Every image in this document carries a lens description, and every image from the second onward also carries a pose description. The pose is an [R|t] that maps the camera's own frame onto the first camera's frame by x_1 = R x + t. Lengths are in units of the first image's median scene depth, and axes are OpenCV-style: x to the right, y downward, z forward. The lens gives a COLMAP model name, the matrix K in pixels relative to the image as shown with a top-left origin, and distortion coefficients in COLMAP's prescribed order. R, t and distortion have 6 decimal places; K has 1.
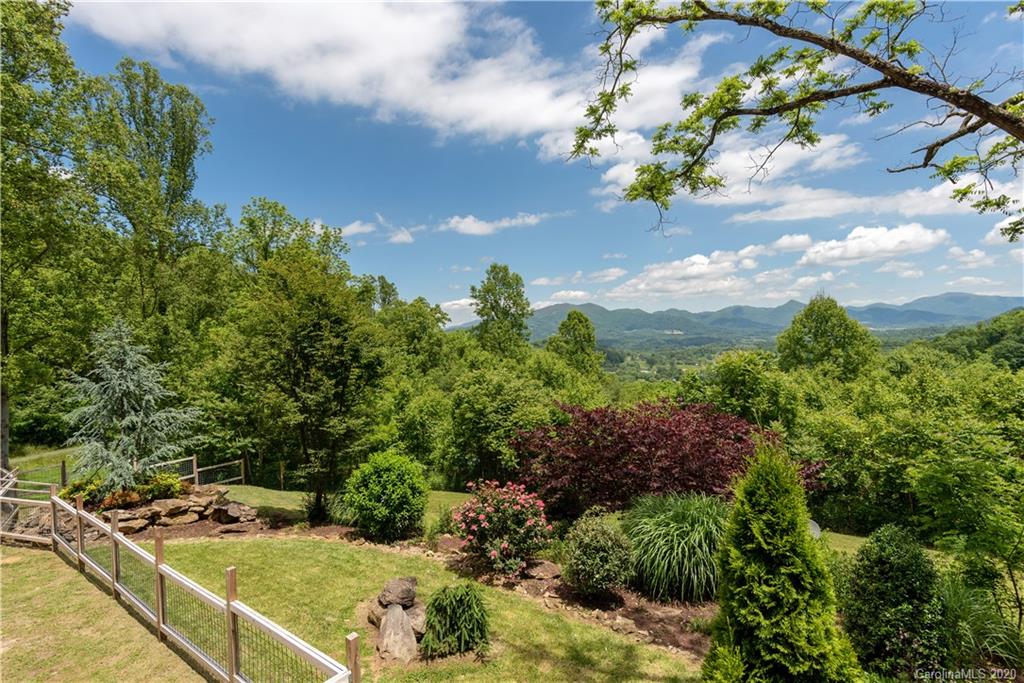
lens RADIAL K [[501.7, 0, 515.9], [0, 501.7, 342.5], [0, 0, 1]] dist [0.035470, -0.002600]
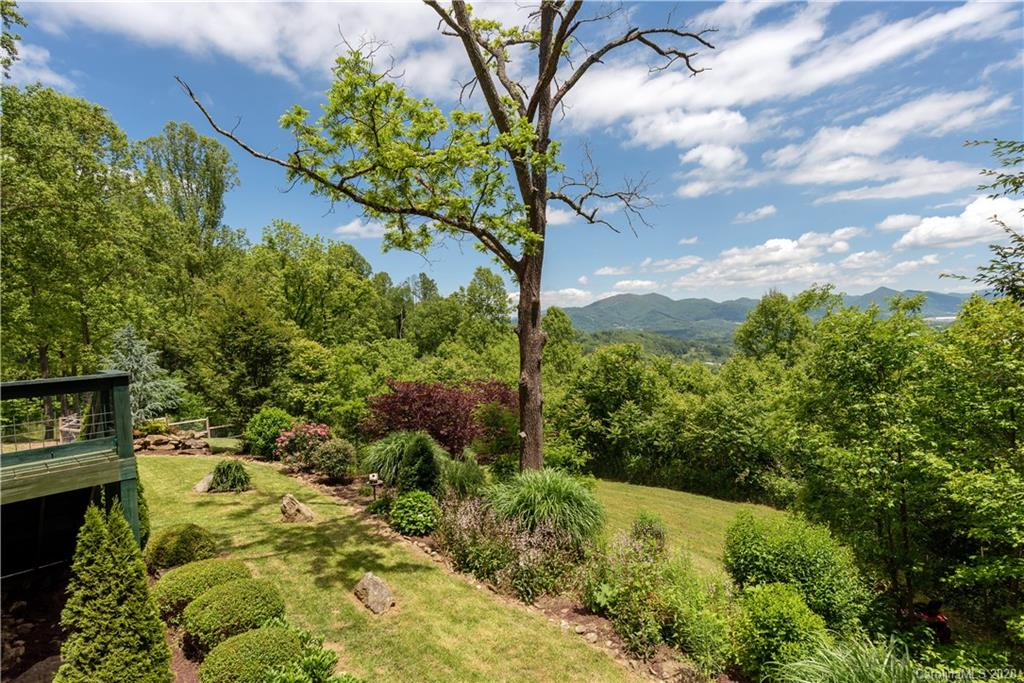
lens RADIAL K [[501.7, 0, 498.7], [0, 501.7, 341.7], [0, 0, 1]] dist [0.035470, -0.002600]
pose [[0.988034, 0.001717, -0.154225, 0.652850], [0.000680, 0.999880, 0.015488, -0.014927], [0.154233, -0.015408, 0.987914, -0.435558]]
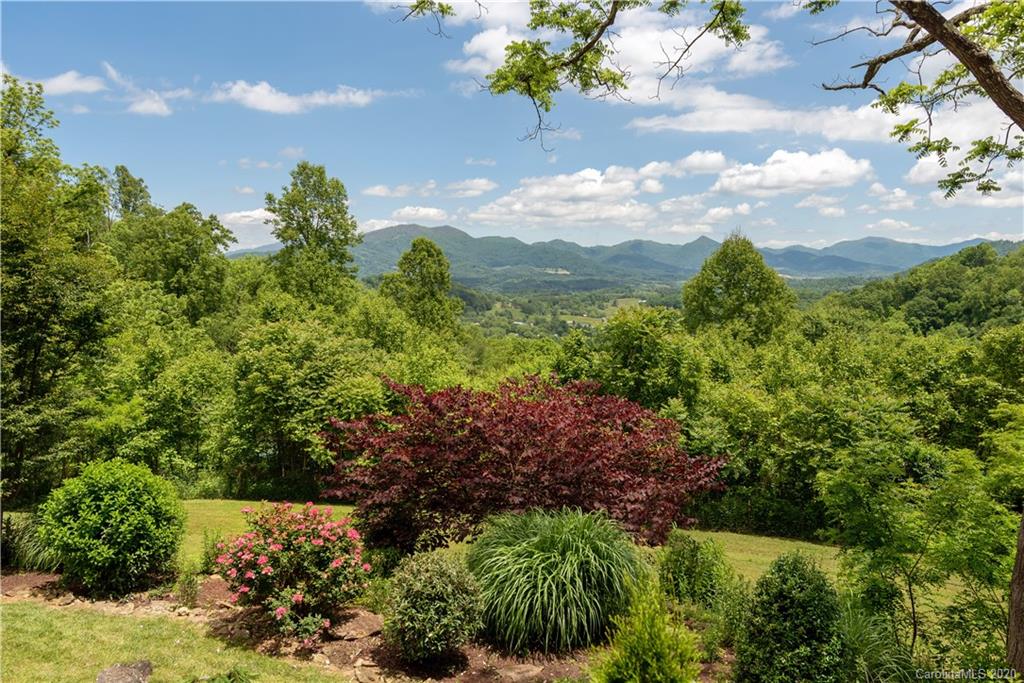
lens RADIAL K [[705.5, 0, 505.2], [0, 705.5, 345.0], [0, 0, 1]] dist [0.001353, 0.015267]
pose [[0.972942, 0.014147, 0.230615, 0.017966], [-0.035021, 0.995621, 0.086676, -0.019803], [-0.228379, -0.092407, 0.969177, 0.035592]]
